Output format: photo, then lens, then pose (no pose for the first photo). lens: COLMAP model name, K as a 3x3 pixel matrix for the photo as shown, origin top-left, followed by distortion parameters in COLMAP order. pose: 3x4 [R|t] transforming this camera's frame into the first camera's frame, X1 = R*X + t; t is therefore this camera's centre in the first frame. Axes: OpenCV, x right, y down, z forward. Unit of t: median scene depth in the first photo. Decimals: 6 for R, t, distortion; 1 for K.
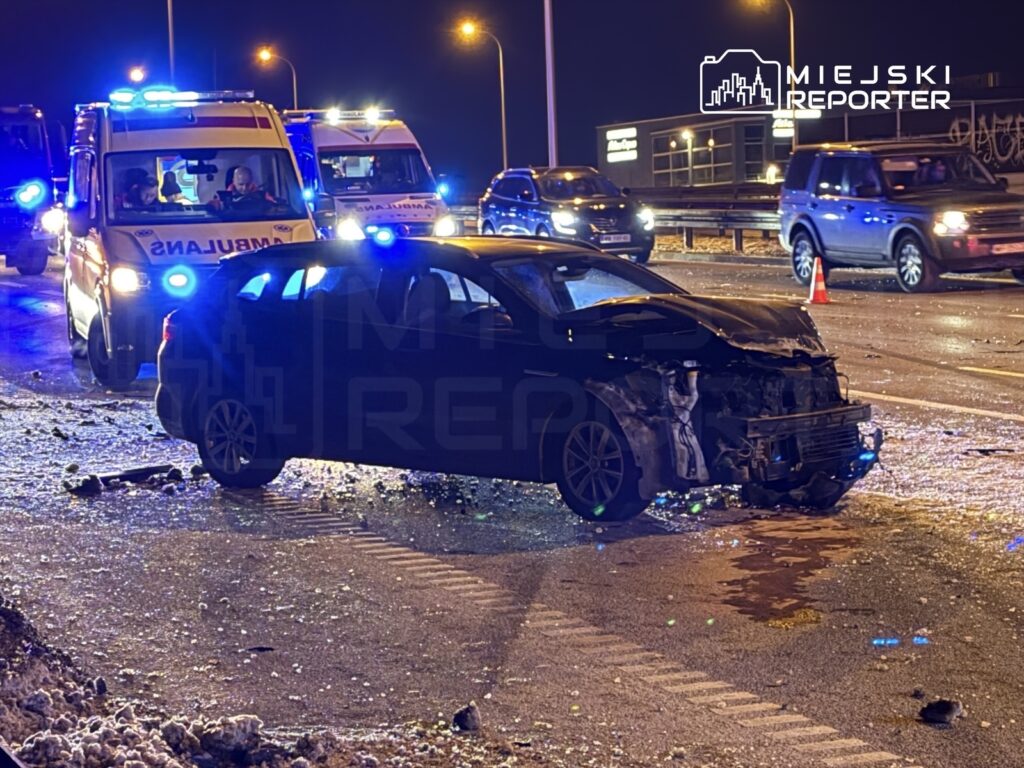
lens RADIAL K [[2521.2, 0, 508.7], [0, 2521.2, 380.0], [0, 0, 1]] dist [0.154636, 0.000000]
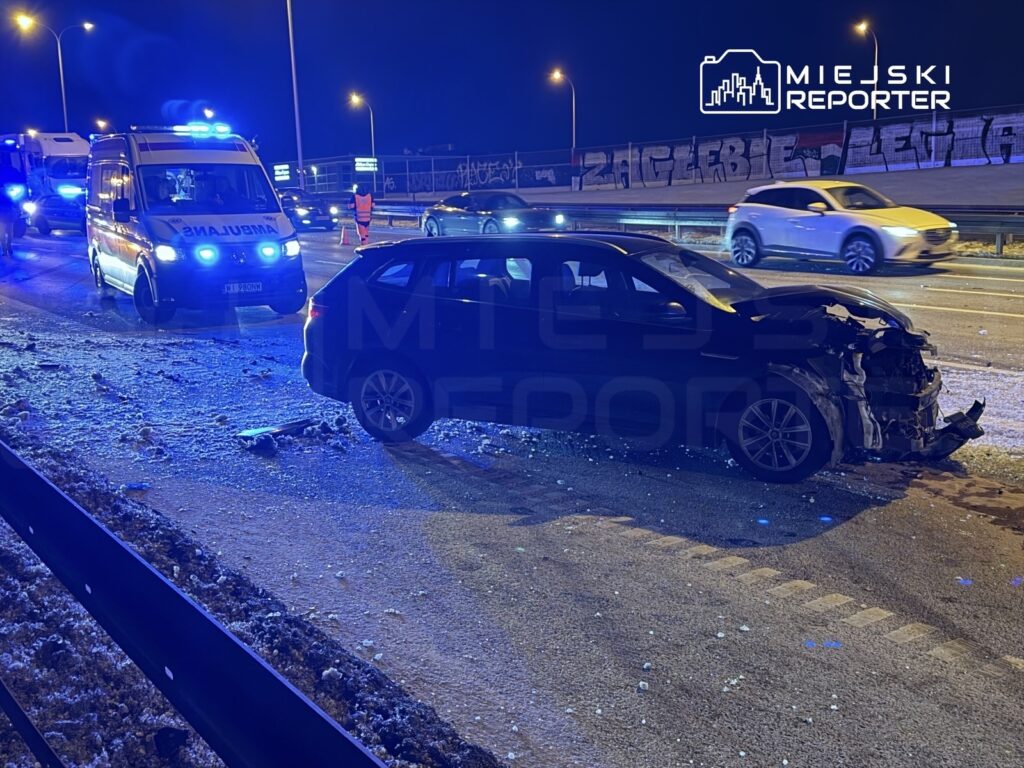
lens RADIAL K [[1109.1, 0, 514.5], [0, 1109.1, 385.0], [0, 0, 1]] dist [0.091949, 0.000000]
pose [[0.966354, -0.032825, 0.255114, -0.115202], [0.008982, 0.995525, 0.094069, -0.021119], [-0.257060, -0.088612, 0.962324, 0.293437]]
